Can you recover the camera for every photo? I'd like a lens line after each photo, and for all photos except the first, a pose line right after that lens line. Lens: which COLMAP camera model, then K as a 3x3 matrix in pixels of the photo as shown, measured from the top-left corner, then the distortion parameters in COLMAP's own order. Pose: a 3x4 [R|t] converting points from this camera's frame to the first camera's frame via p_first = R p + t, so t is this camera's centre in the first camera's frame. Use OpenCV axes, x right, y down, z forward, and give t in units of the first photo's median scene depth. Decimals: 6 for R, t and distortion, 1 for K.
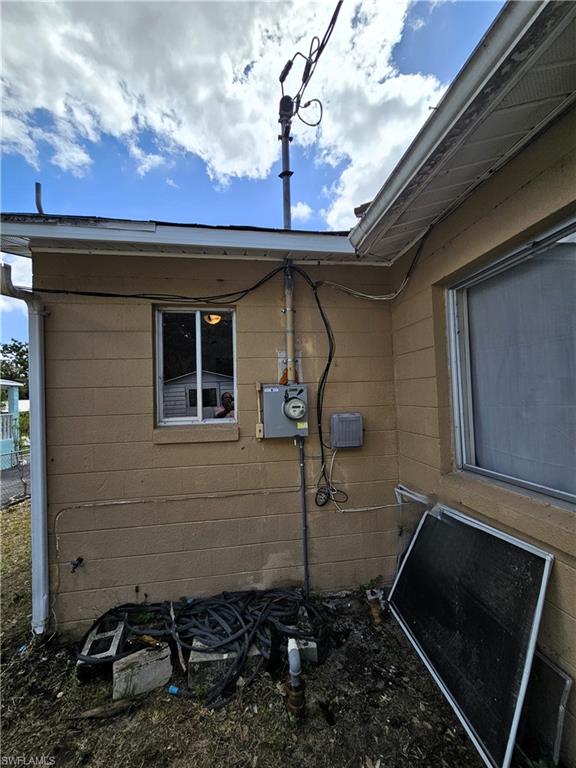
lens RADIAL K [[315.2, 0, 284.9], [0, 315.2, 382.6], [0, 0, 1]] dist [0.000231, 0.000512]
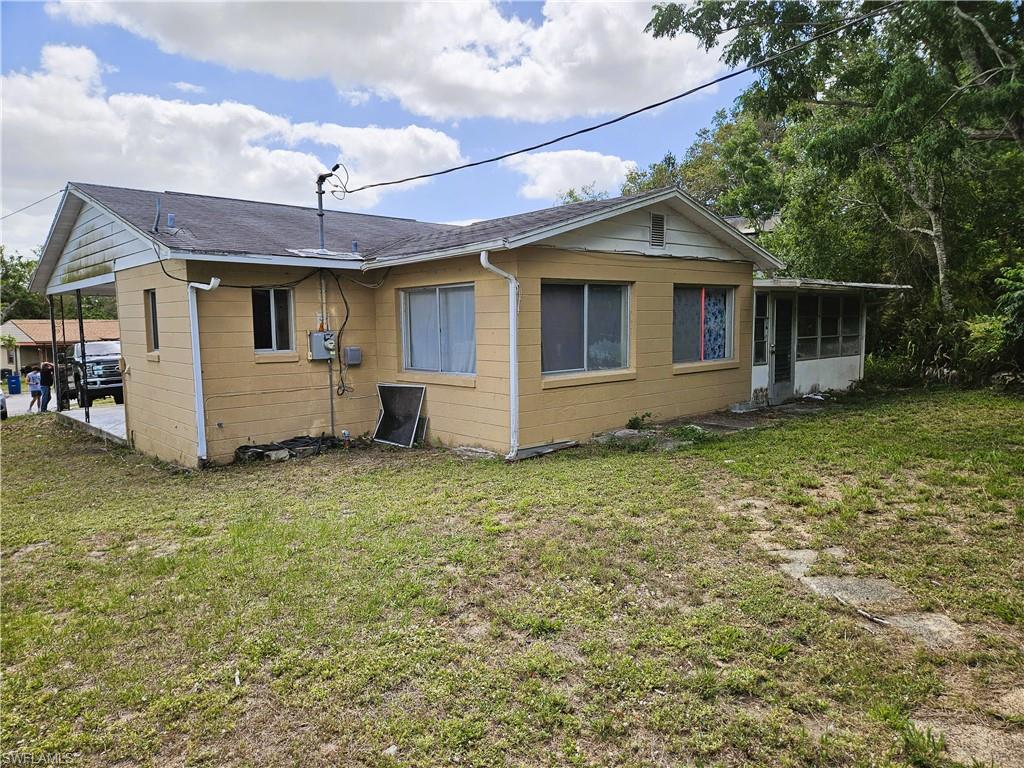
lens RADIAL K [[677.0, 0, 508.1], [0, 677.0, 381.6], [0, 0, 1]] dist [0.052529, -0.036292]
pose [[0.830624, -0.032068, 0.555909, -1.334223], [-0.030027, 0.994308, 0.102222, -0.144445], [-0.556023, -0.101600, 0.824934, -2.976828]]
